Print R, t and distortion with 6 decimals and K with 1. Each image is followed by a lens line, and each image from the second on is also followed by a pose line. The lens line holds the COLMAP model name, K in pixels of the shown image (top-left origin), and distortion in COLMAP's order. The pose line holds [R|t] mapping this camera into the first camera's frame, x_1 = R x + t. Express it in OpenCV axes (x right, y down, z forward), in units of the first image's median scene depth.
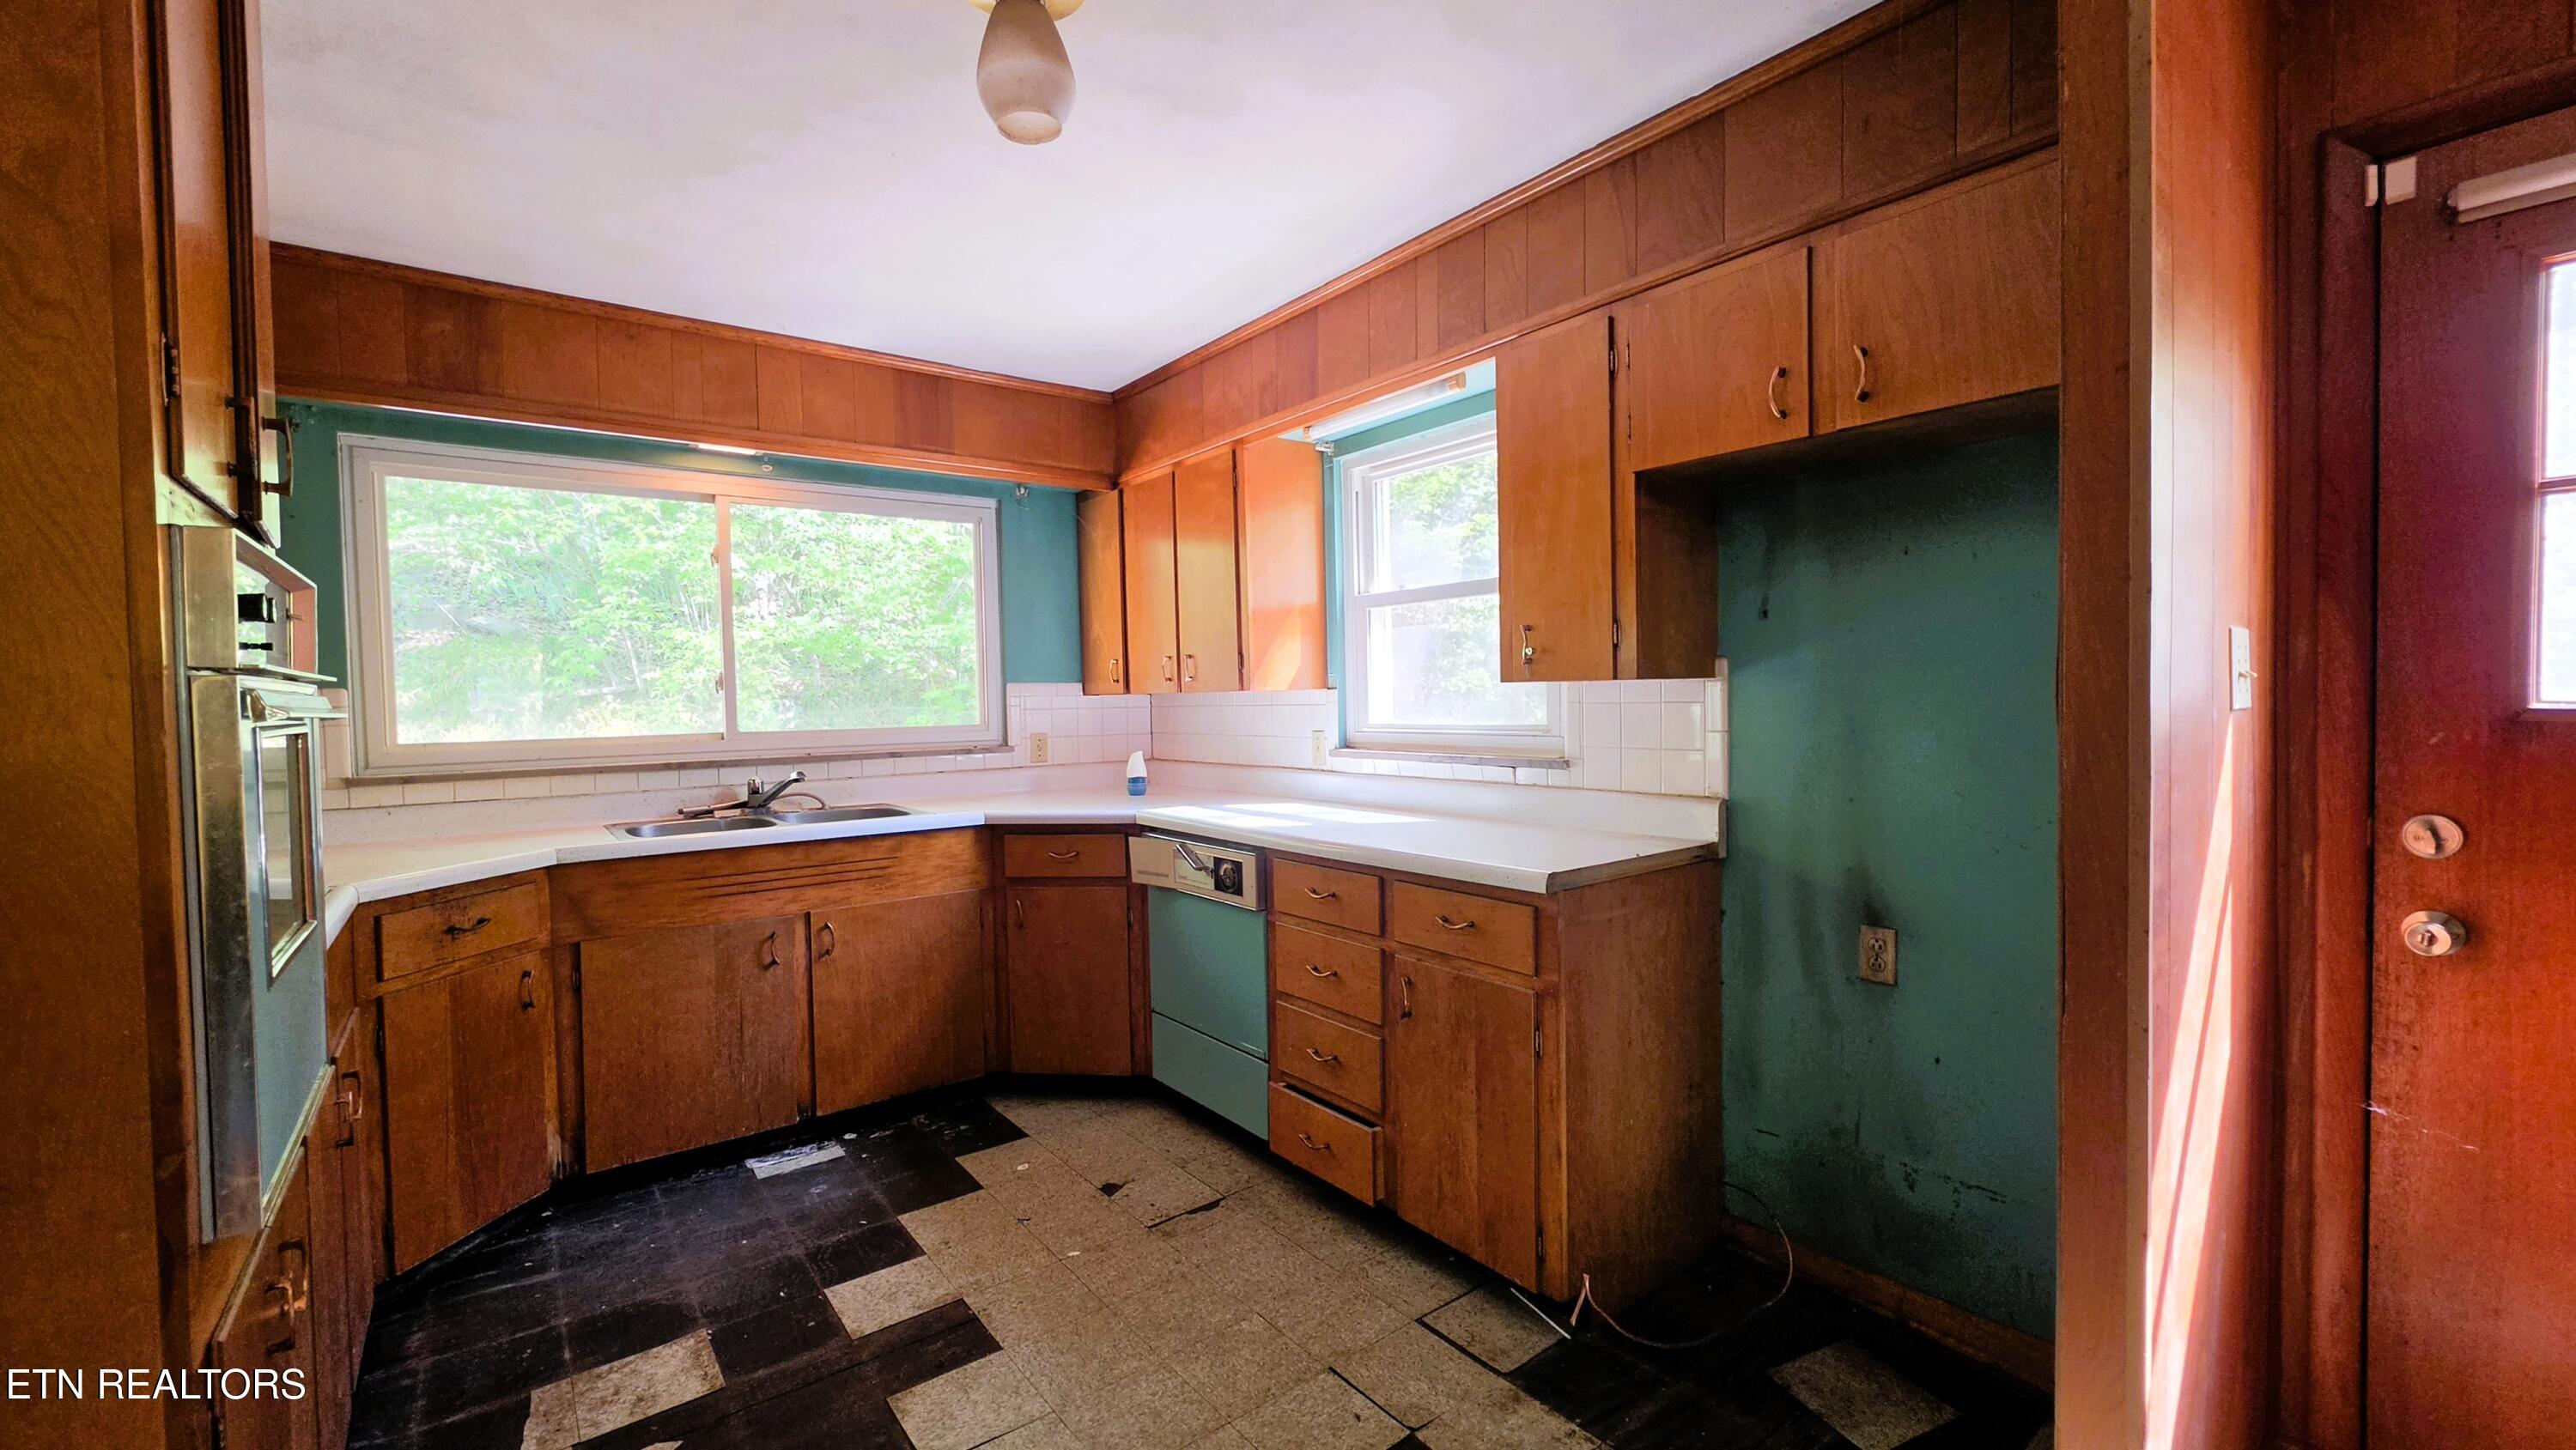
lens RADIAL K [[1062.4, 0, 1306.3], [0, 1062.4, 741.7], [0, 0, 1]] dist [-0.003668, 0.000575]
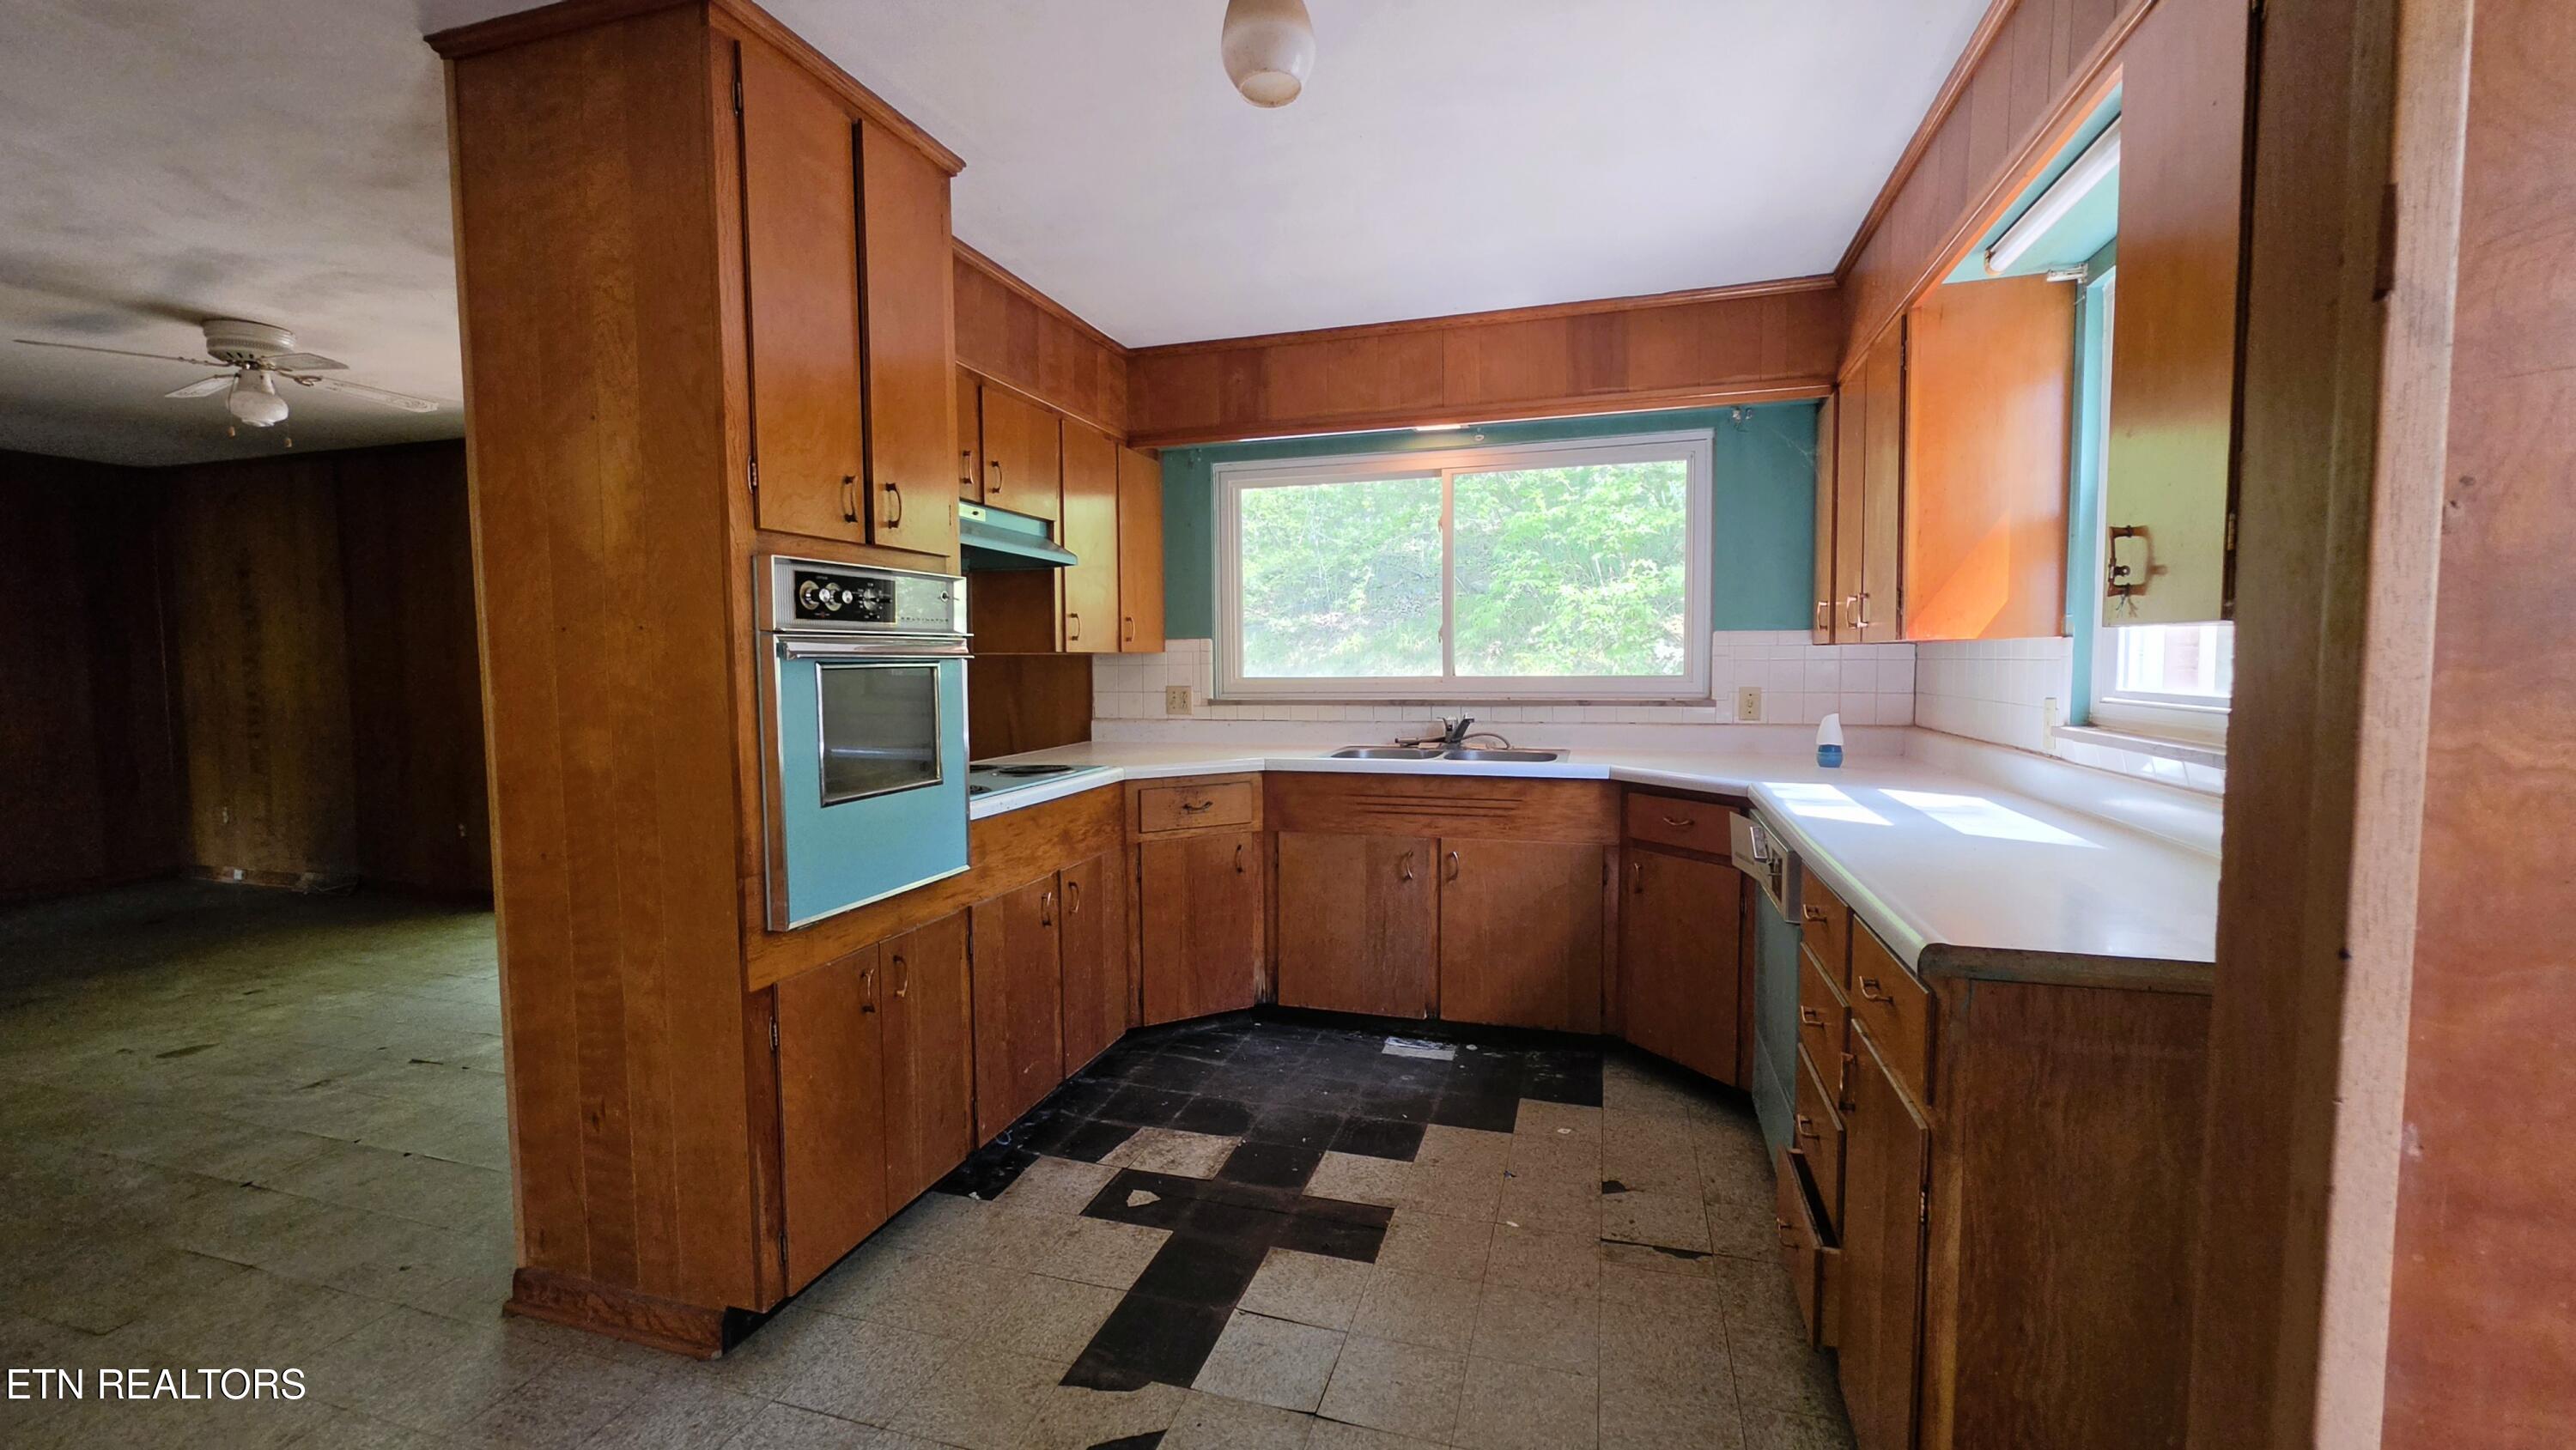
lens RADIAL K [[1062.4, 0, 1306.3], [0, 1062.4, 741.7], [0, 0, 1]] dist [-0.003668, 0.000575]
pose [[0.551617, 0.079038, -0.830345, 0.380684], [-0.038195, 0.996850, 0.069514, -0.013663], [0.833223, -0.006630, 0.552898, 0.266031]]
